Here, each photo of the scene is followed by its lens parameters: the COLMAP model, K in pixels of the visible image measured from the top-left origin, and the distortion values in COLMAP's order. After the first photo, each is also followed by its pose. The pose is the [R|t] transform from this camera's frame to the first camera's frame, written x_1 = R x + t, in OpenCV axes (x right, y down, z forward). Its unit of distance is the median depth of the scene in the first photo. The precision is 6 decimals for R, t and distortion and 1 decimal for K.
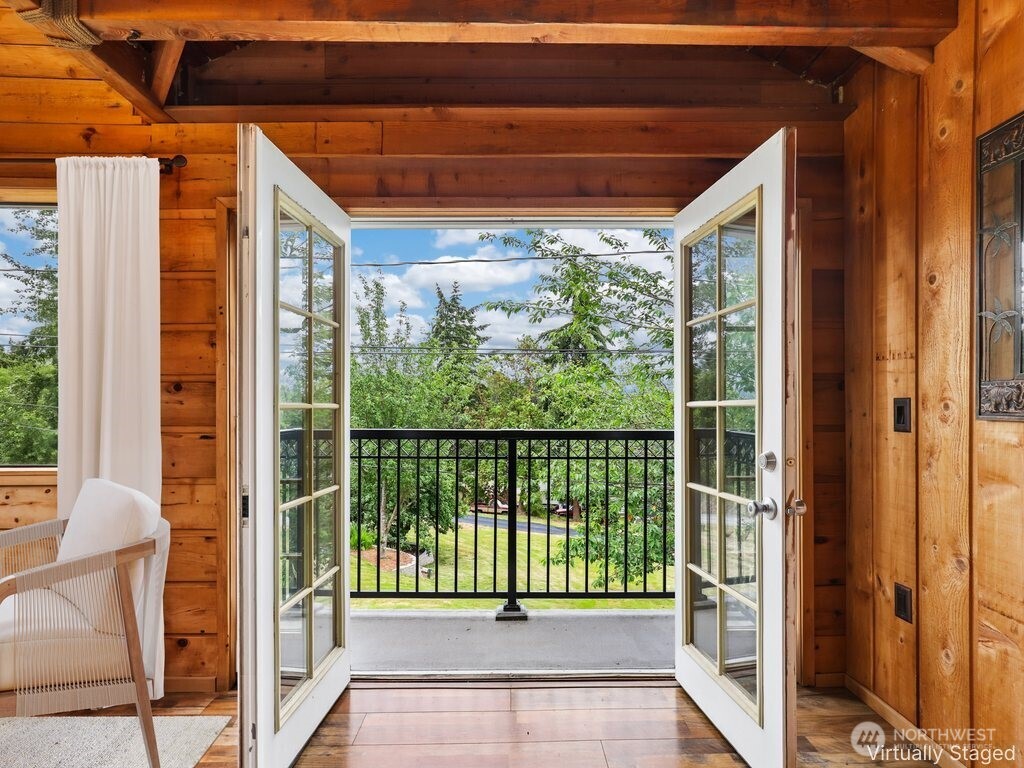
lens RADIAL K [[545.5, 0, 533.8], [0, 545.5, 407.1], [0, 0, 1]] dist [-0.012444, 0.004169]
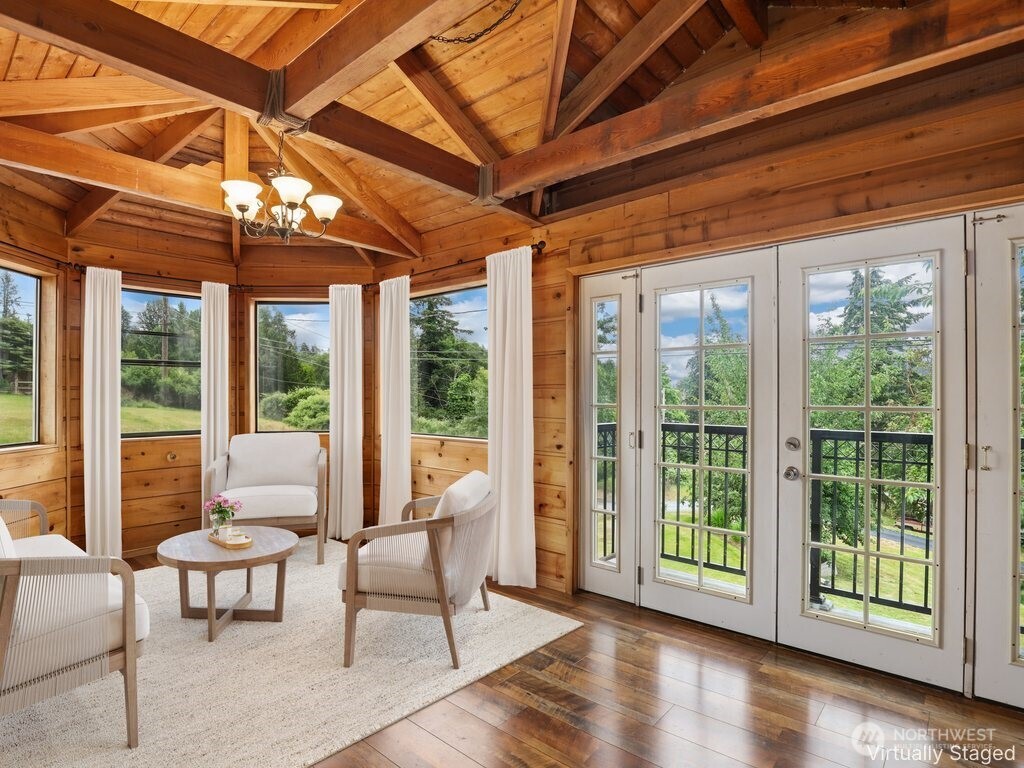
lens RADIAL K [[545.5, 0, 512.1], [0, 545.5, 389.7], [0, 0, 1]] dist [-0.012444, 0.004169]
pose [[0.742547, -0.008523, -0.669739, 0.269469], [-0.003874, 0.999848, -0.017020, -0.016554], [0.669783, 0.015233, 0.742401, -0.195211]]
